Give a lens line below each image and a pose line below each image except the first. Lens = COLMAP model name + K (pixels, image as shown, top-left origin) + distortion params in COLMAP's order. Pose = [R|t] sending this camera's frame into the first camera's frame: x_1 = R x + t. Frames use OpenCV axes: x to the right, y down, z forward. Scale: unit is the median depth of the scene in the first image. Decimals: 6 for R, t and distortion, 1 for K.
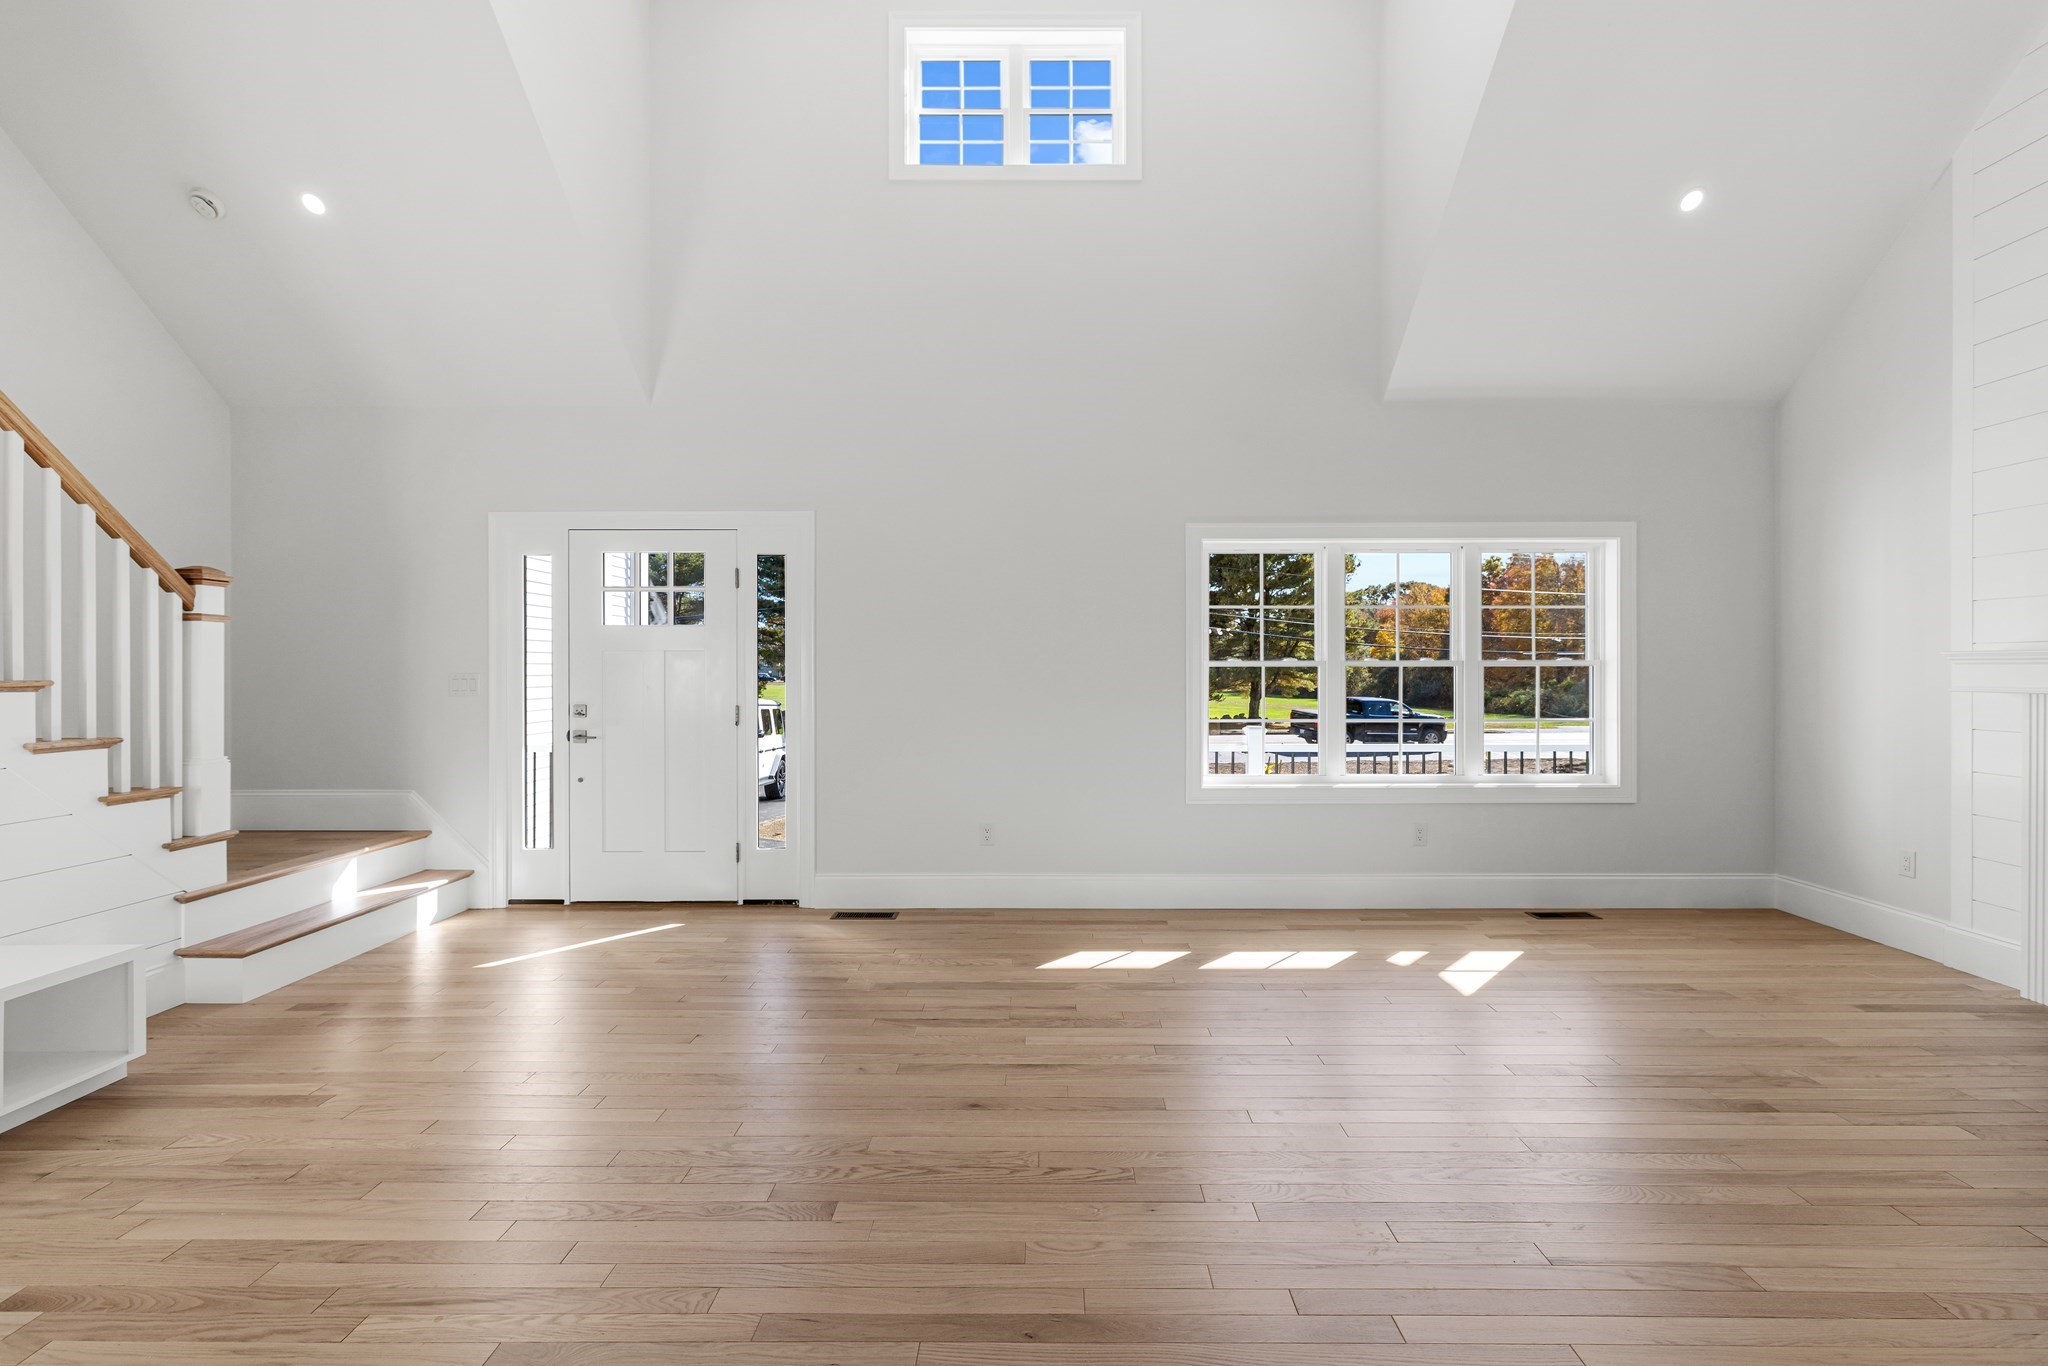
lens RADIAL K [[903.2, 0, 1045.7], [0, 903.2, 664.9], [0, 0, 1]] dist [0.001443, 0.001006]
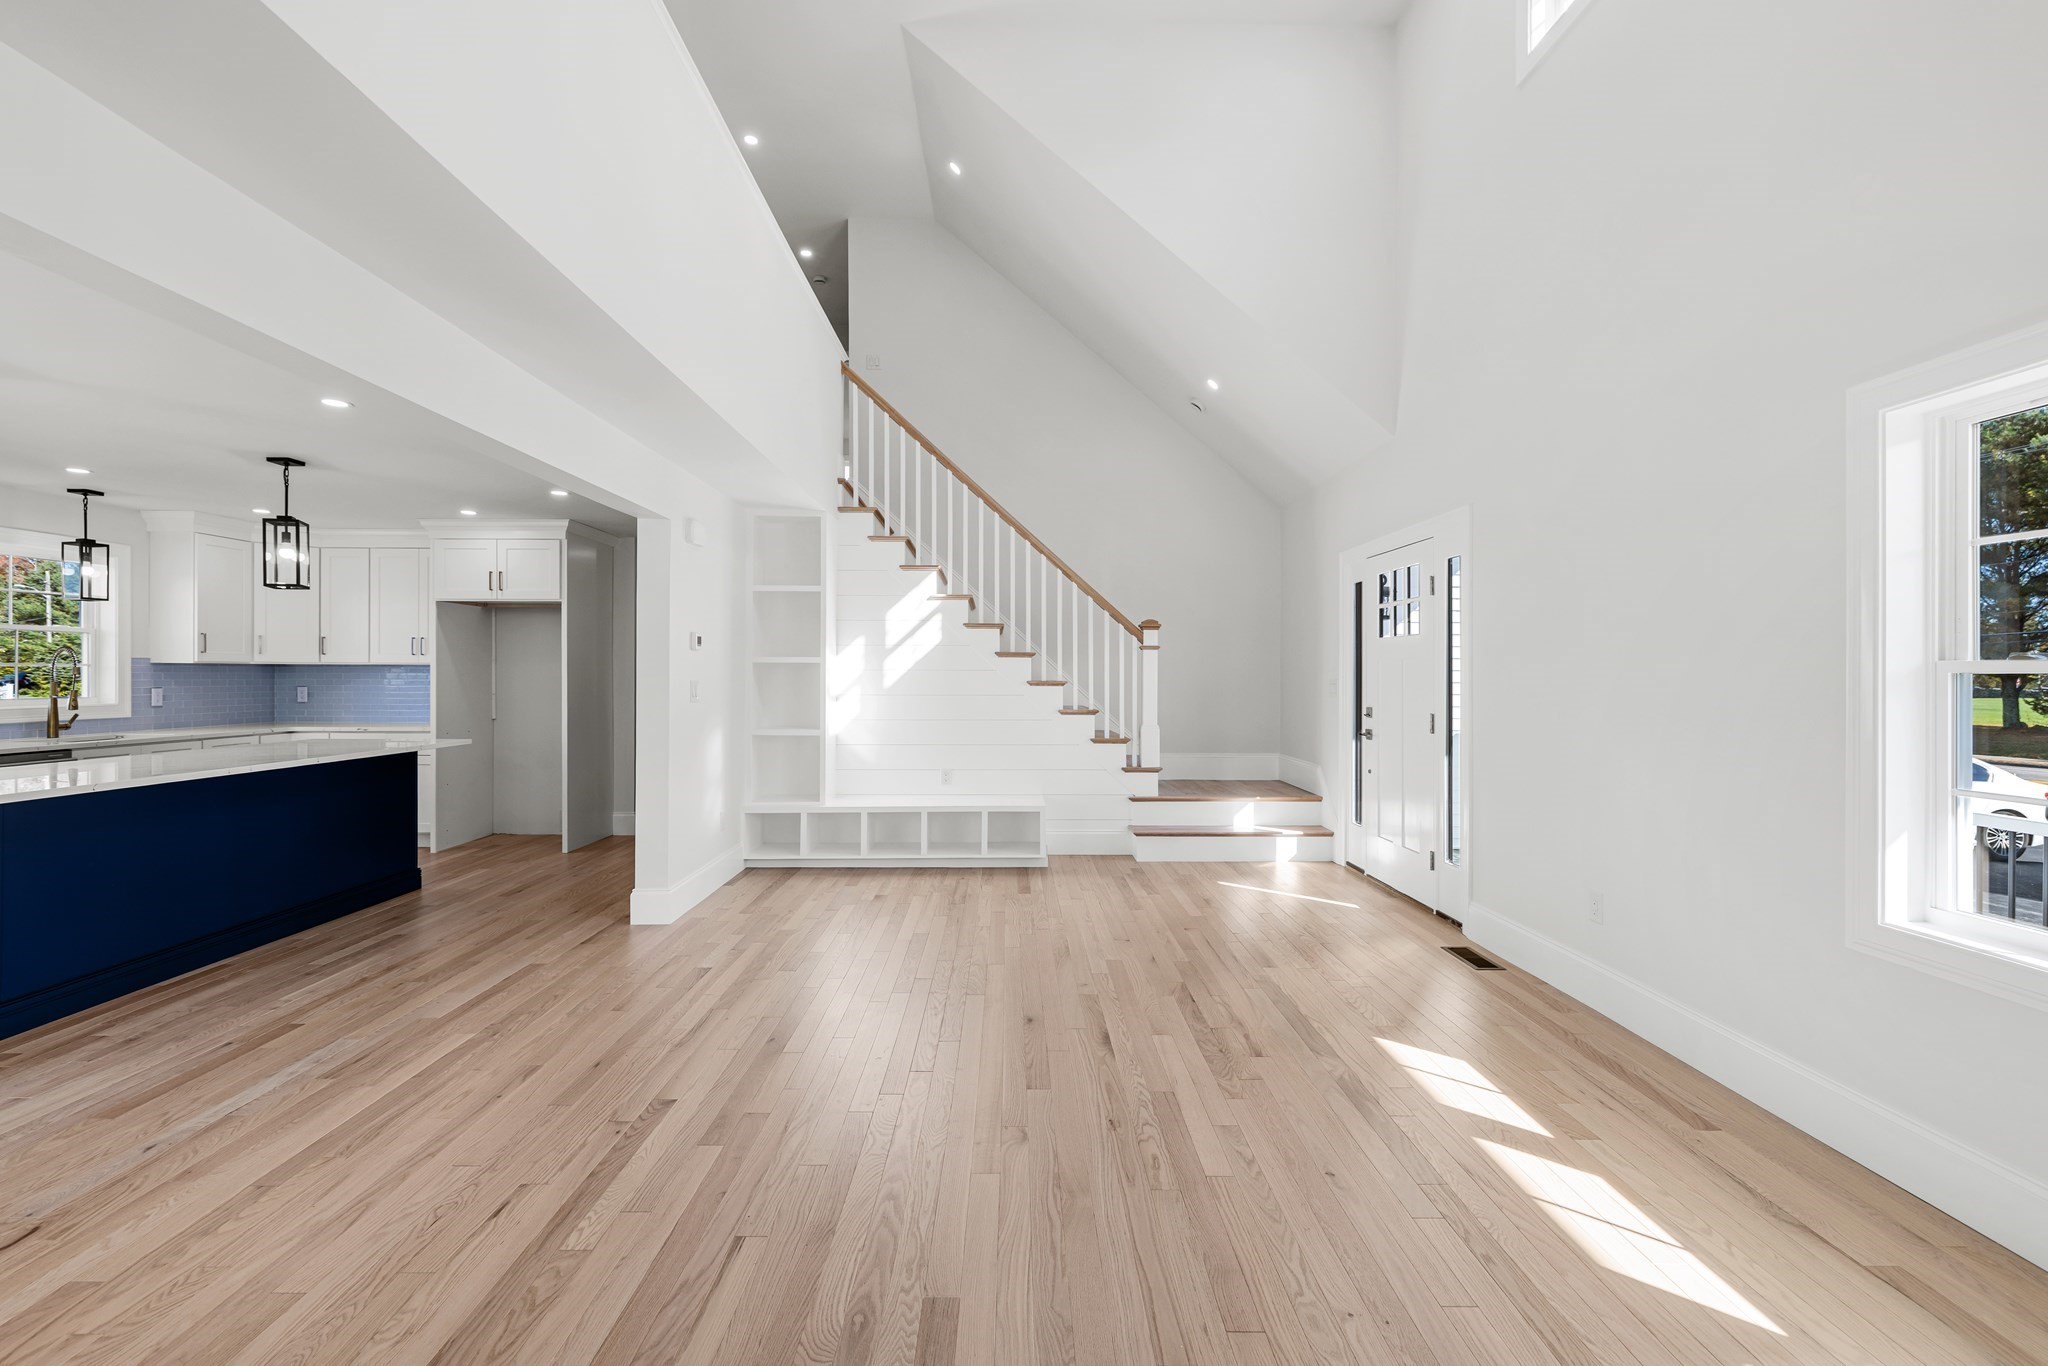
lens RADIAL K [[904.4, 0, 1014.6], [0, 904.4, 680.8], [0, 0, 1]] dist [0.001162, 0.000806]
pose [[0.005331, 0.006609, -0.999964, 0.865828], [0.001993, 0.999976, 0.006620, 0.001382], [0.999984, -0.002028, 0.005317, 0.706846]]
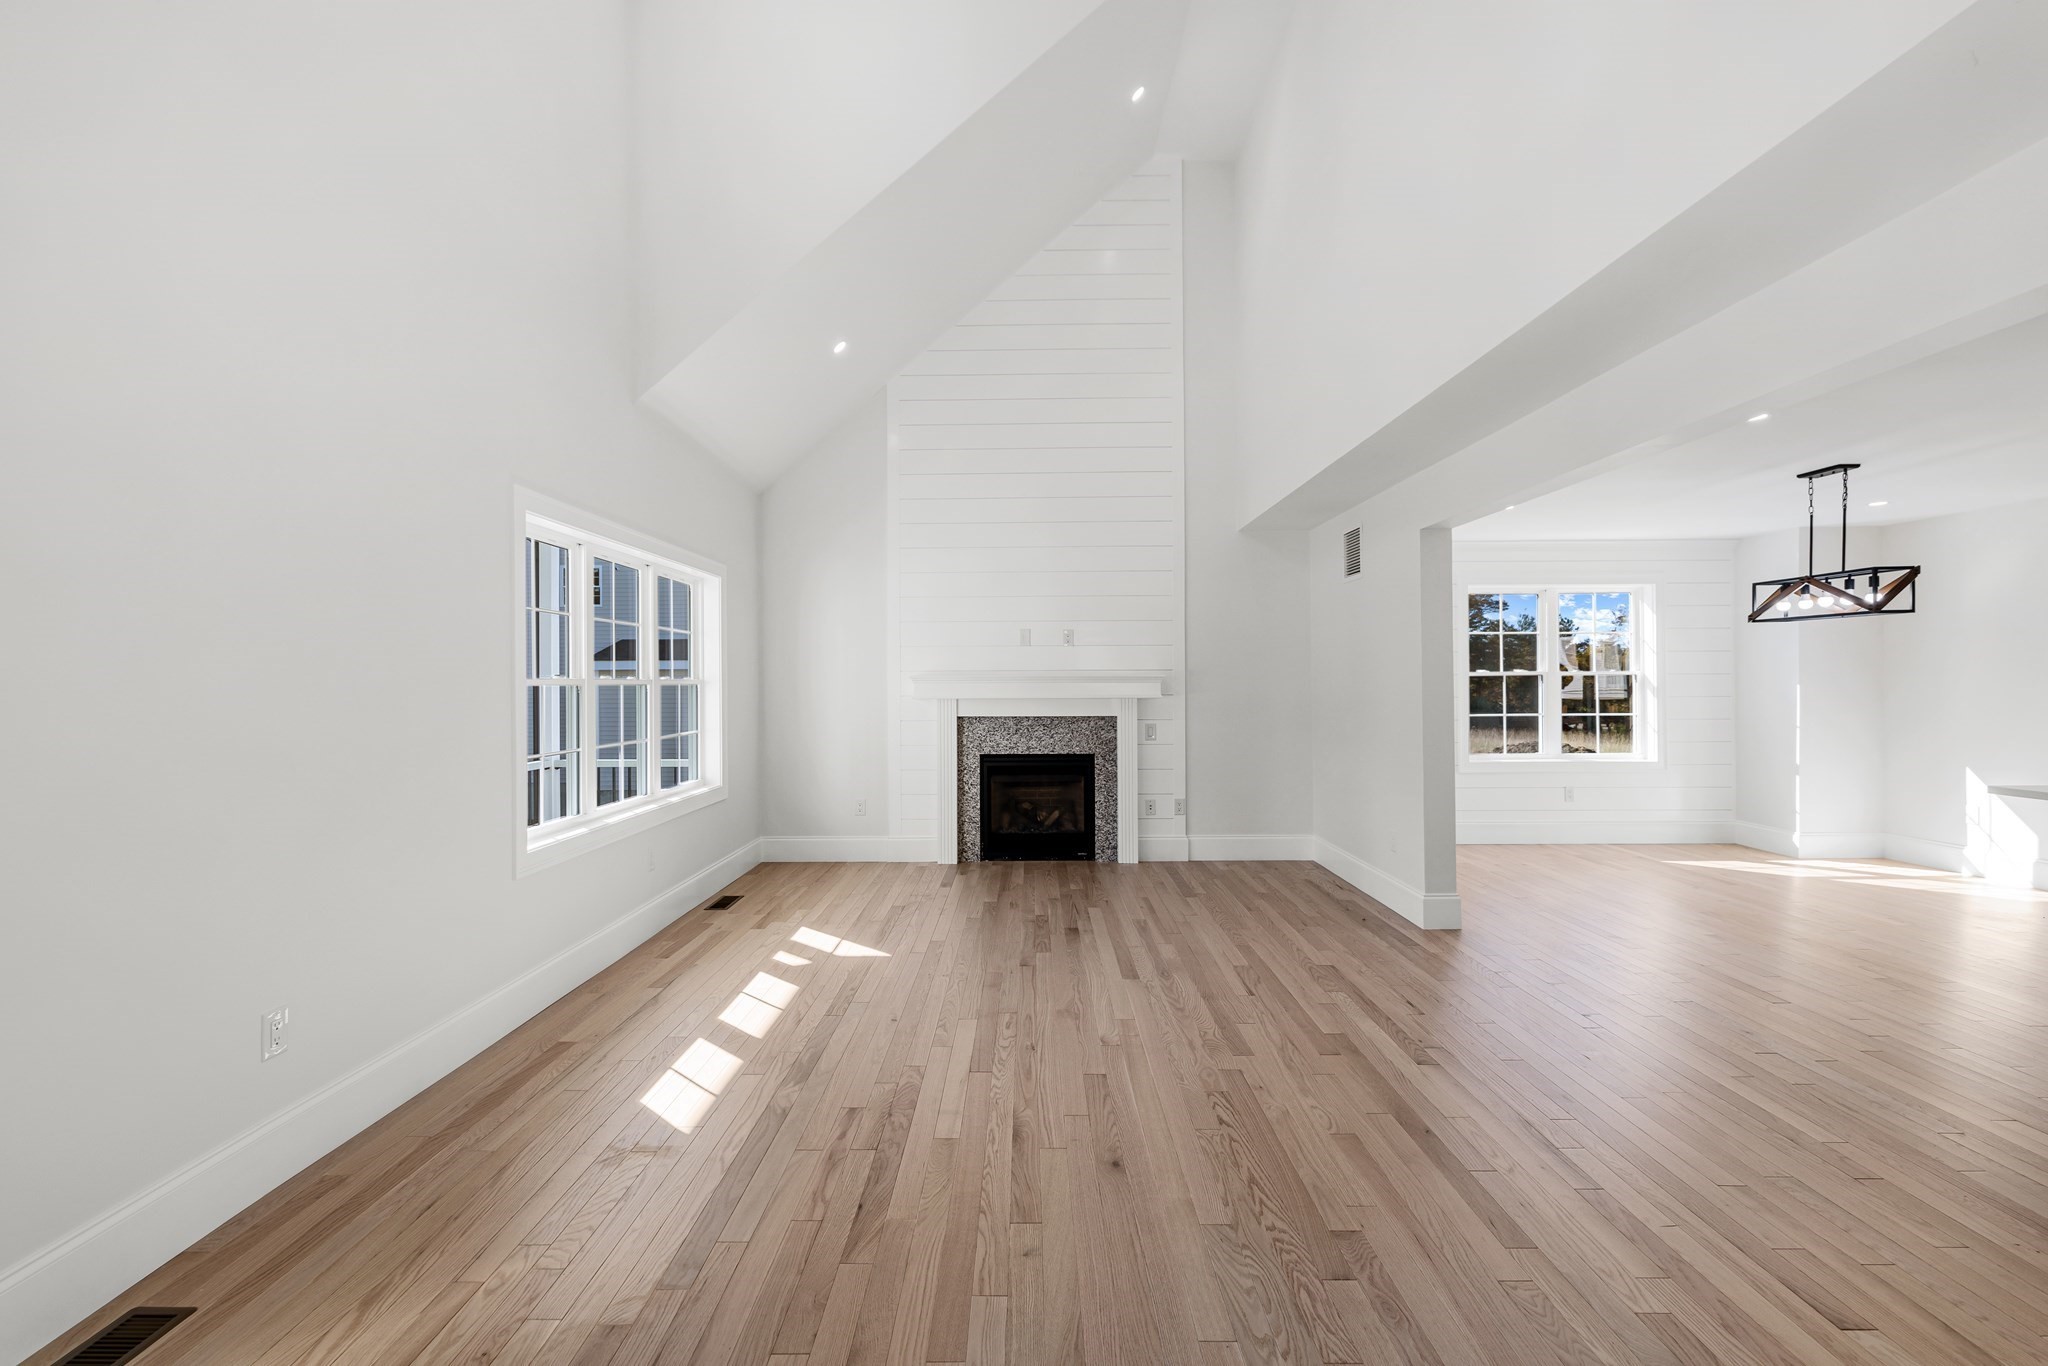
lens RADIAL K [[895.0, 0, 1020.4], [0, 895.0, 681.1], [0, 0, 1]] dist [-0.000492, 0.000525]
pose [[0.008552, 0.002785, 0.999960, -0.718266], [0.000610, 0.999996, -0.002790, 0.000127], [-0.999963, 0.000634, 0.008550, 0.791236]]
